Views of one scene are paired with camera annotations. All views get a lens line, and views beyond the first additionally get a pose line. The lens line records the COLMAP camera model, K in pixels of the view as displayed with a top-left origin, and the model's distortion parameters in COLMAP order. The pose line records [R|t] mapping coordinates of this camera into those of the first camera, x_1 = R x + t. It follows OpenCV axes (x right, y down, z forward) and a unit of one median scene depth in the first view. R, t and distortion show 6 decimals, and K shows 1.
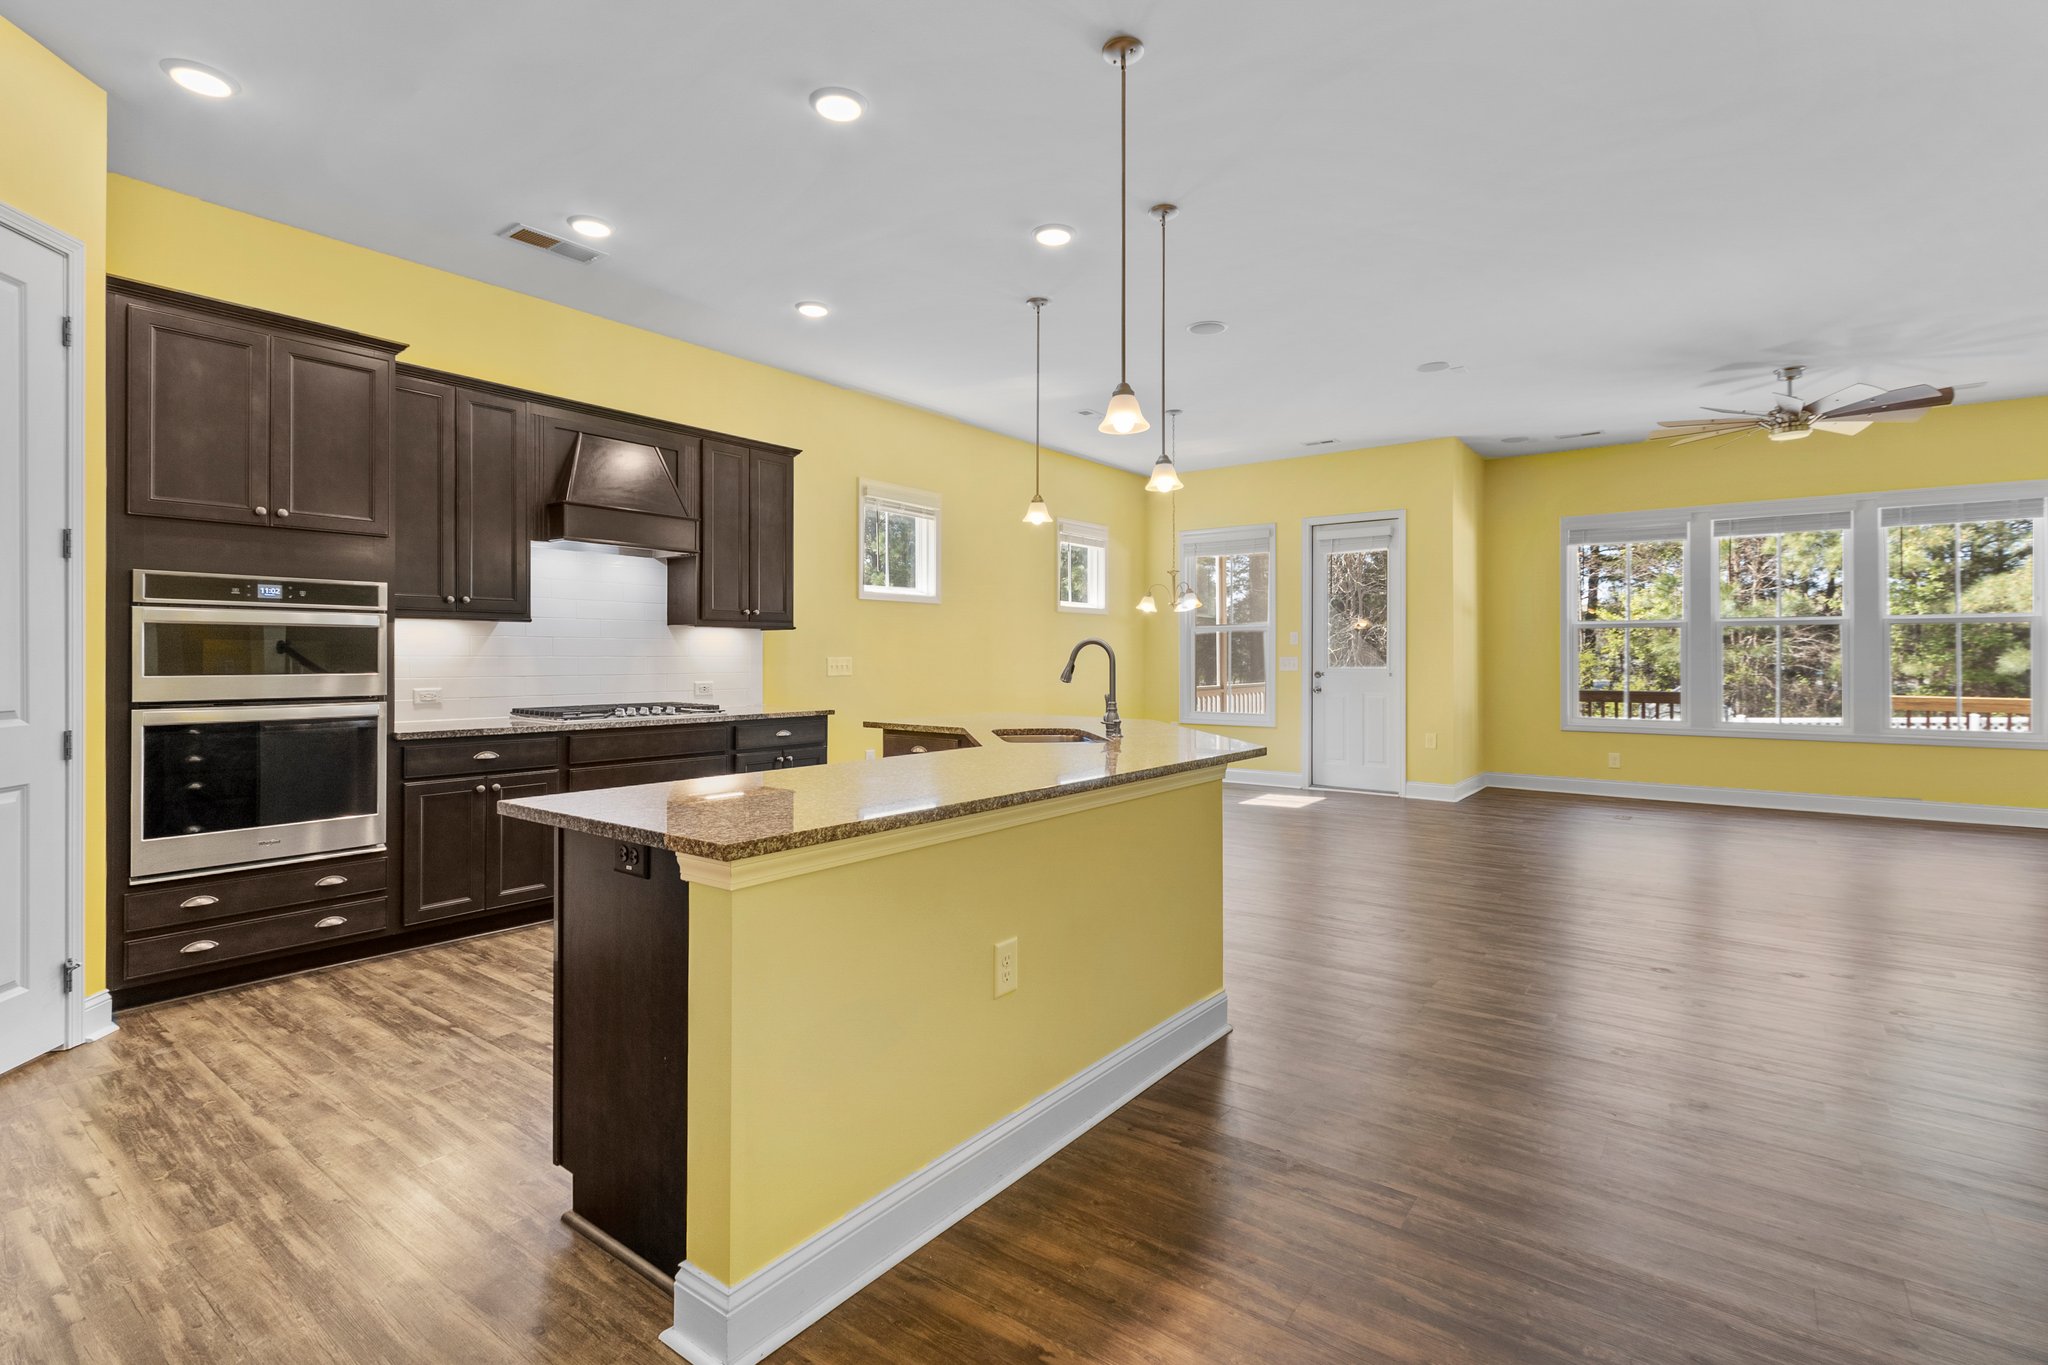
lens RADIAL K [[948.5, 0, 1030.1], [0, 948.5, 643.2], [0, 0, 1]] dist [0.007877, -0.002663]
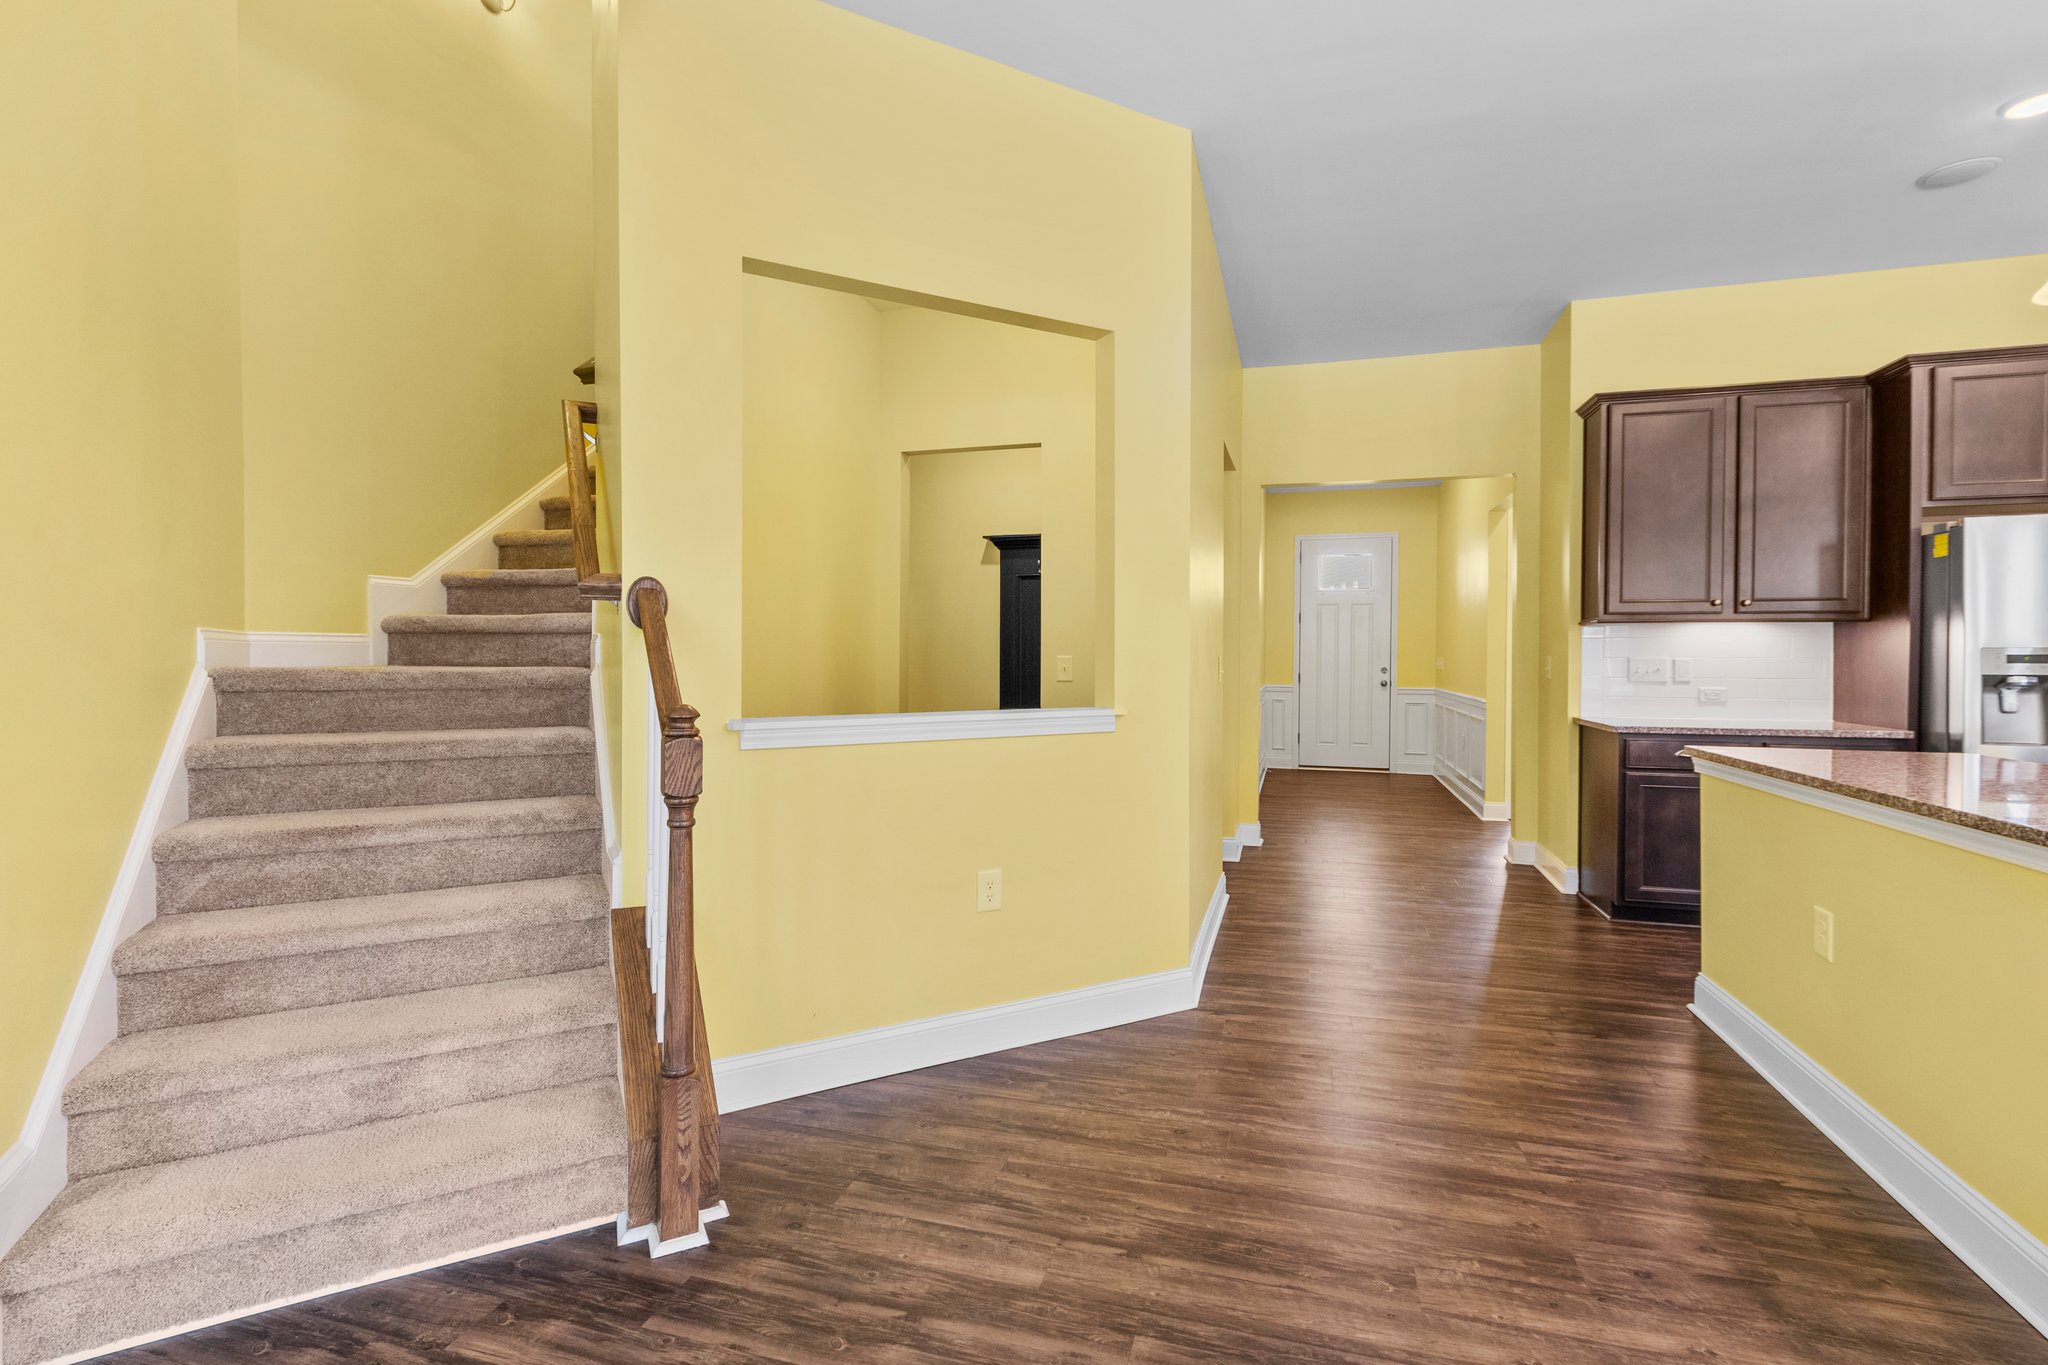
lens RADIAL K [[948.5, 0, 1022.1], [0, 948.5, 664.3], [0, 0, 1]] dist [0.007877, -0.002663]
pose [[-0.933214, -0.000738, -0.359320, 0.792795], [0.001365, 0.999983, -0.005599, 0.017819], [0.359318, -0.005715, -0.933198, 1.079144]]
